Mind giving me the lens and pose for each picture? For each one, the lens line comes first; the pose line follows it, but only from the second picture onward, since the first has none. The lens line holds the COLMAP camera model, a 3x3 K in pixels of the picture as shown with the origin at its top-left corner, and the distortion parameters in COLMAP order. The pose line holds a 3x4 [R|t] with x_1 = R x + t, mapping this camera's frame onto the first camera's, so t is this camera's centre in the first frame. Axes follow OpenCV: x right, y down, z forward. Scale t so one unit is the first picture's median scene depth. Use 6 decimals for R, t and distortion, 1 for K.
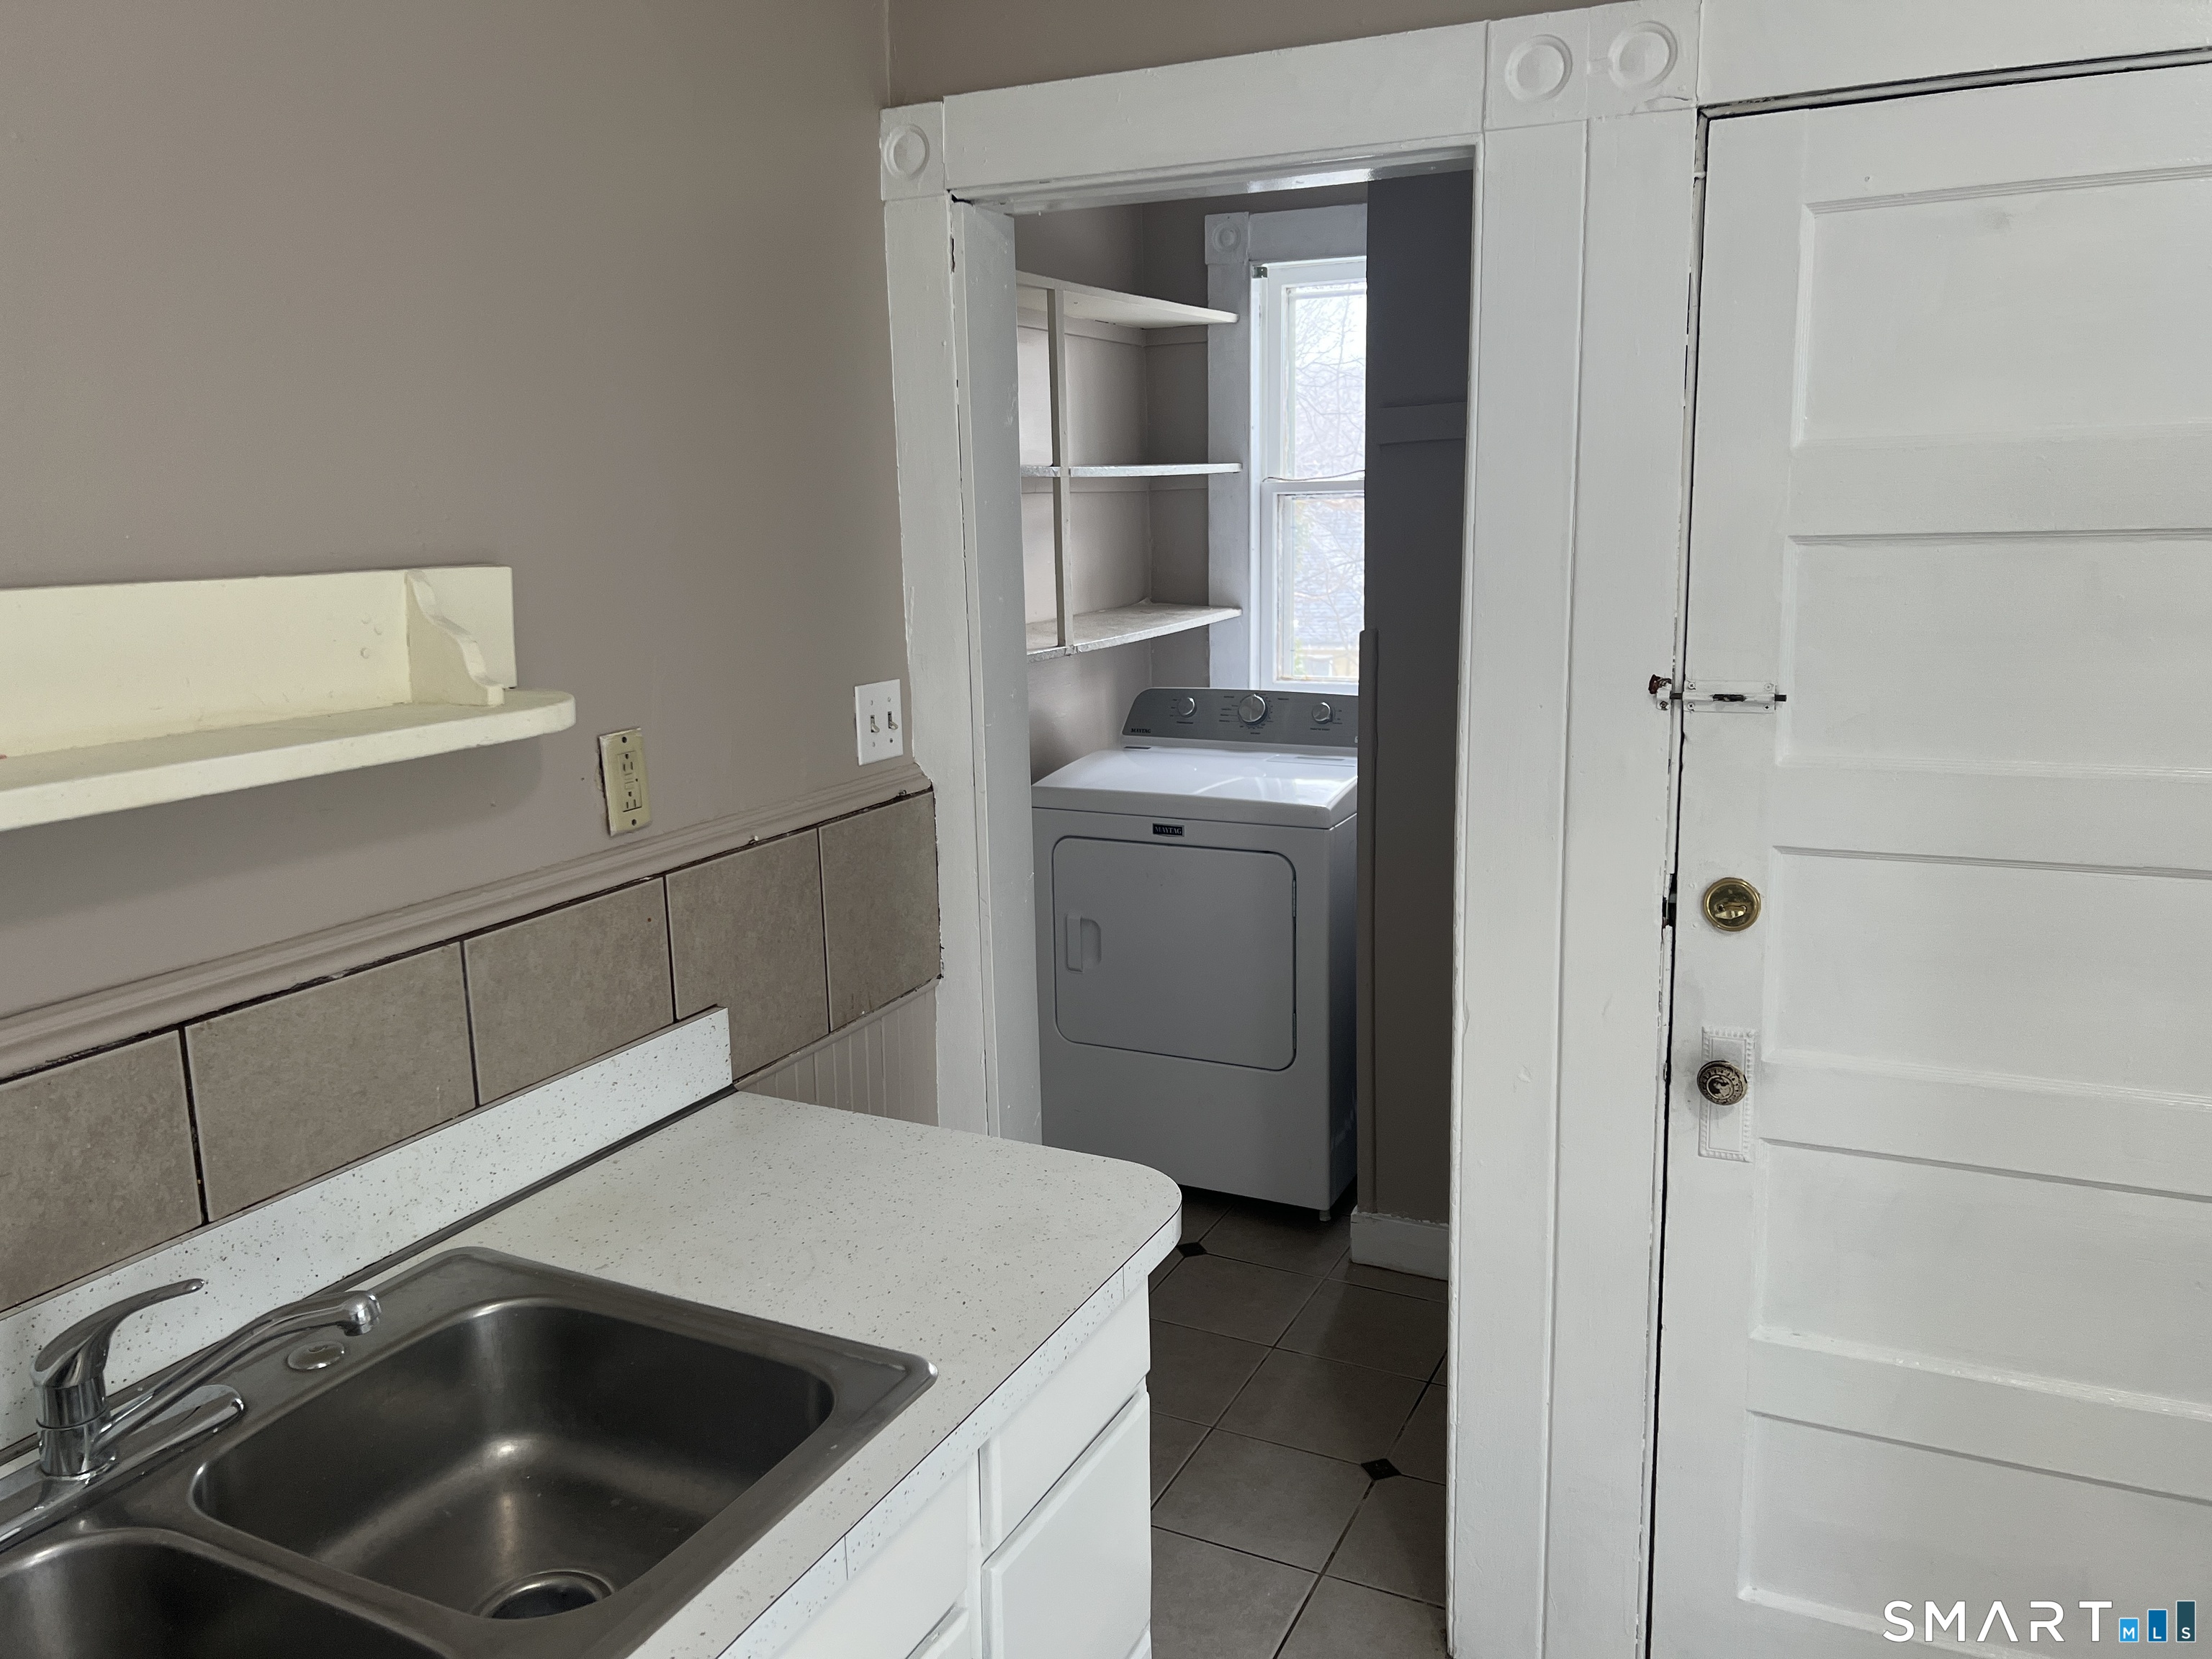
lens RADIAL K [[1659.4, 0, 1111.7], [0, 1659.4, 817.0], [0, 0, 1]] dist [0.044526, -0.071070]
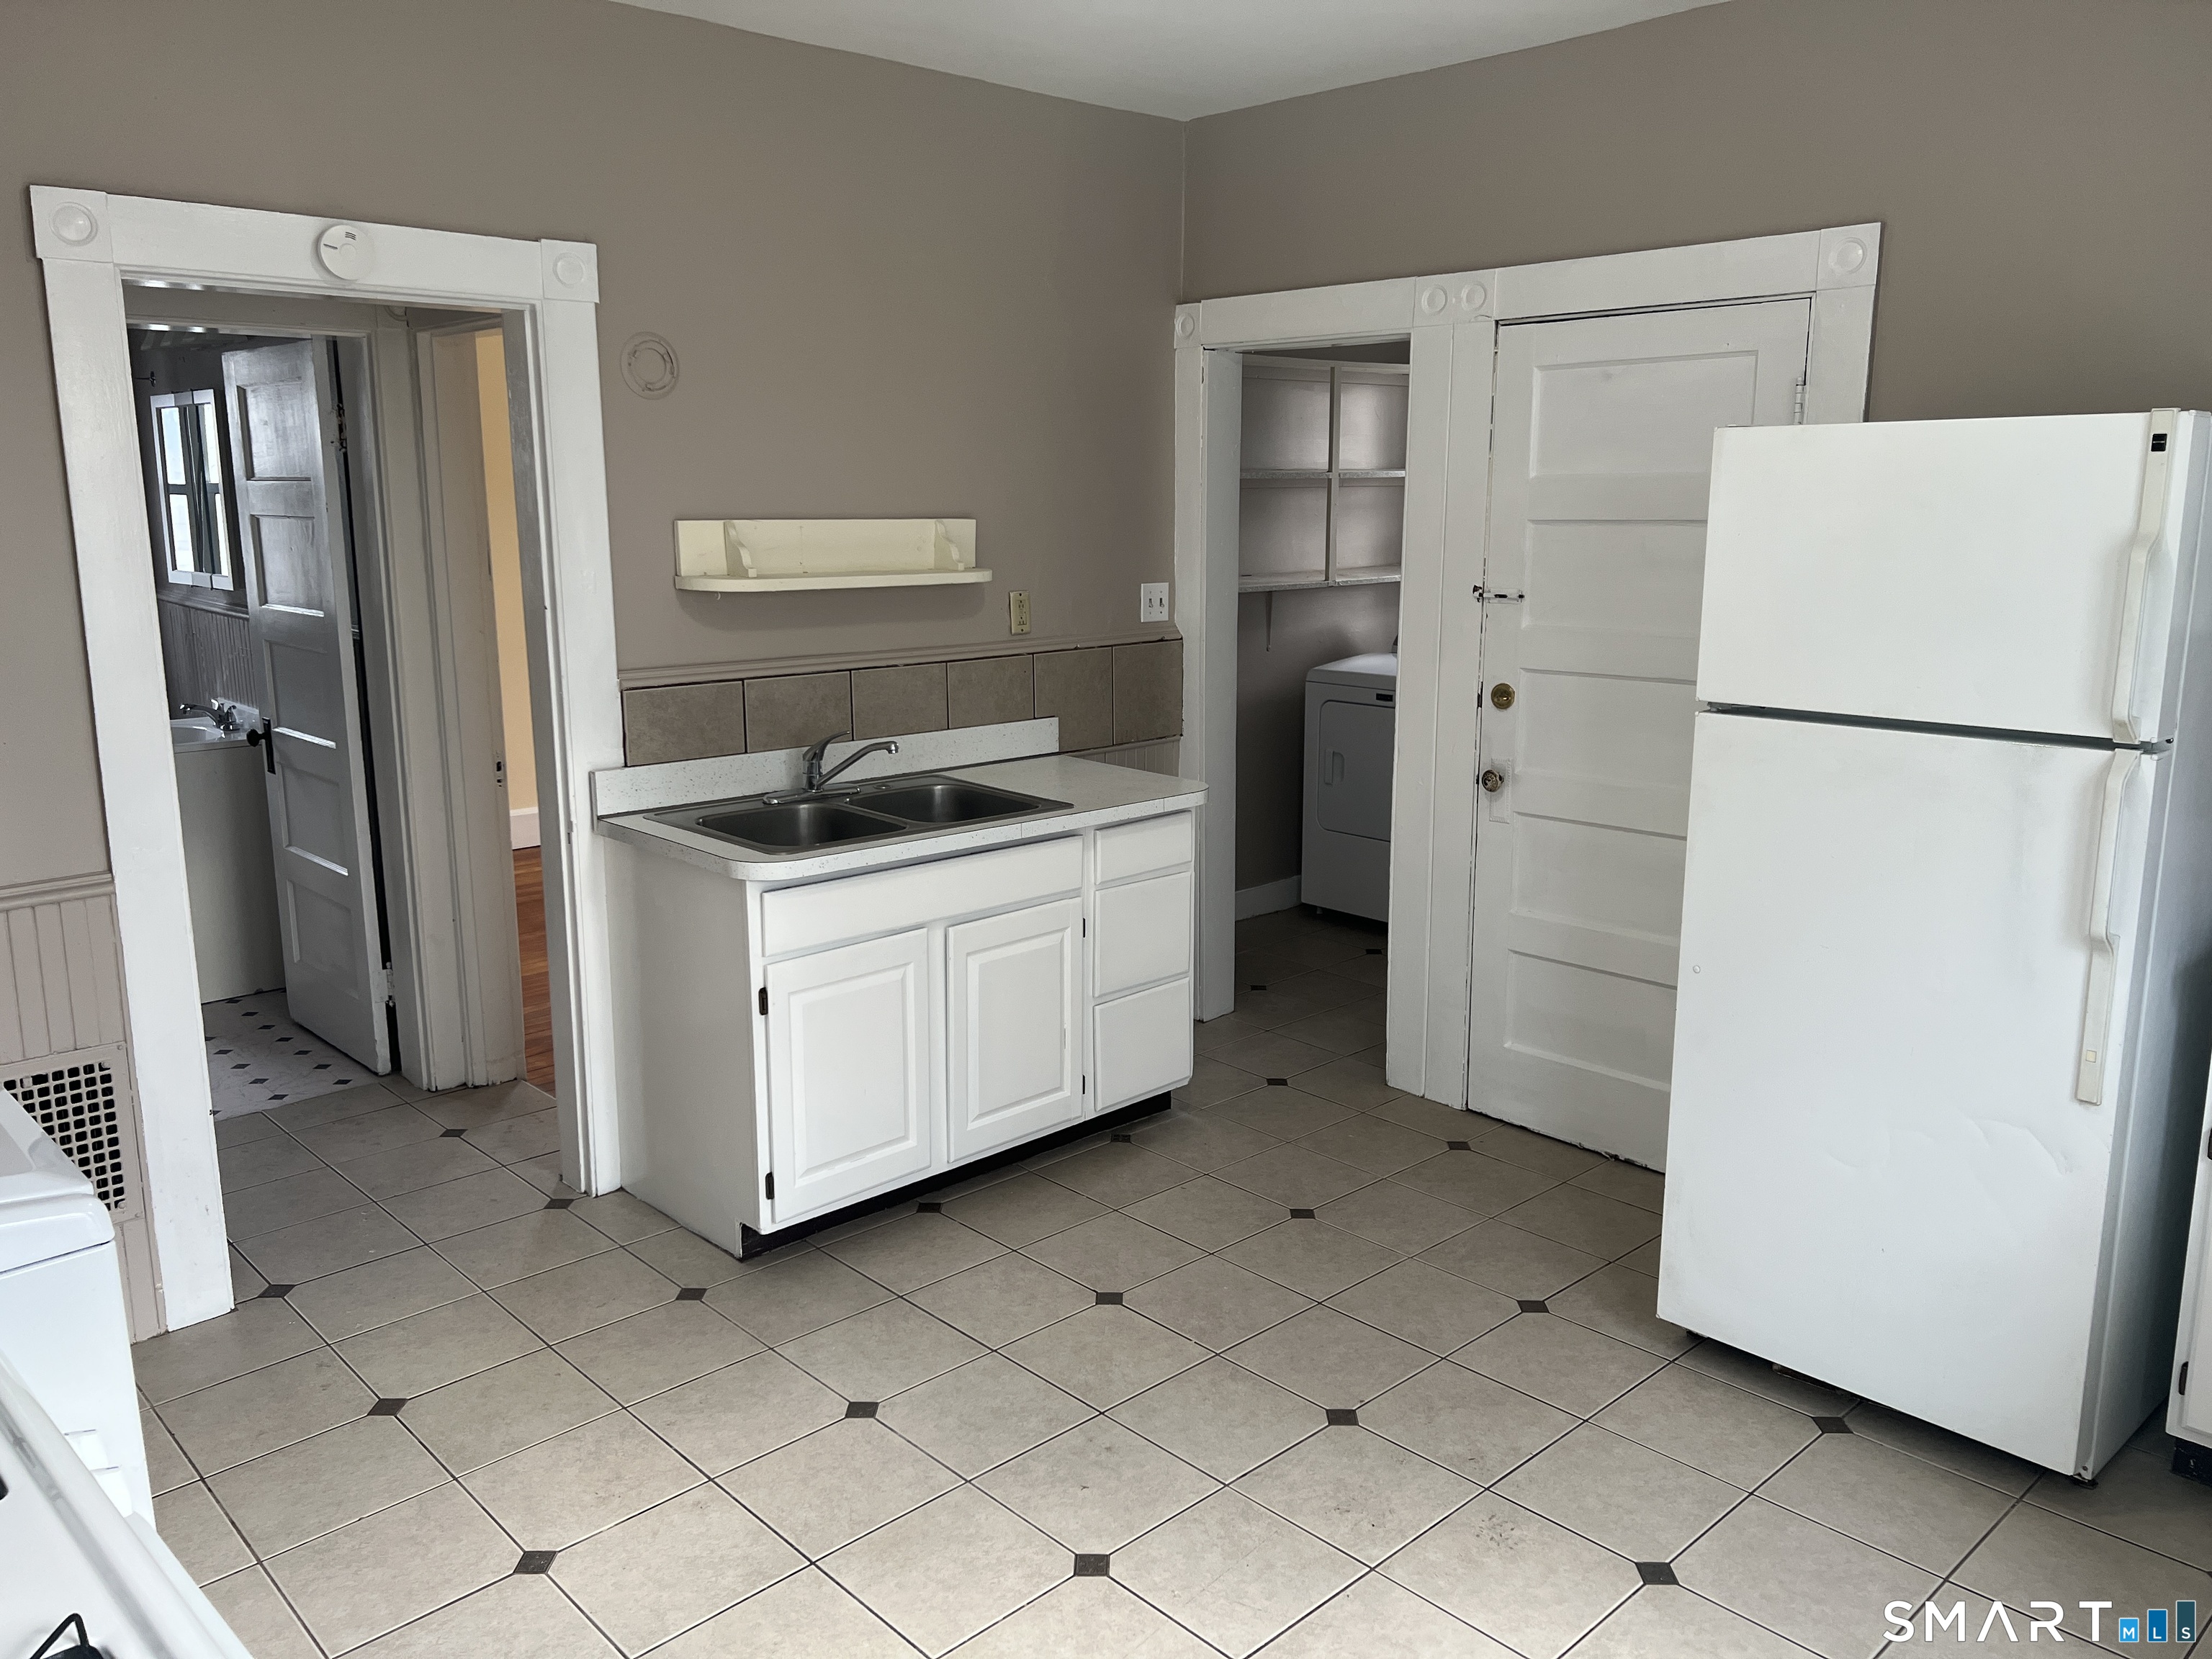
lens RADIAL K [[1662.3, 0, 1115.1], [0, 1662.3, 818.6], [0, 0, 1]] dist [0.091367, -0.114704]
pose [[0.937051, 0.086645, -0.338271, 0.646385], [-0.081941, 0.996238, 0.028191, 0.188758], [0.339441, 0.001302, 0.940626, -1.157042]]
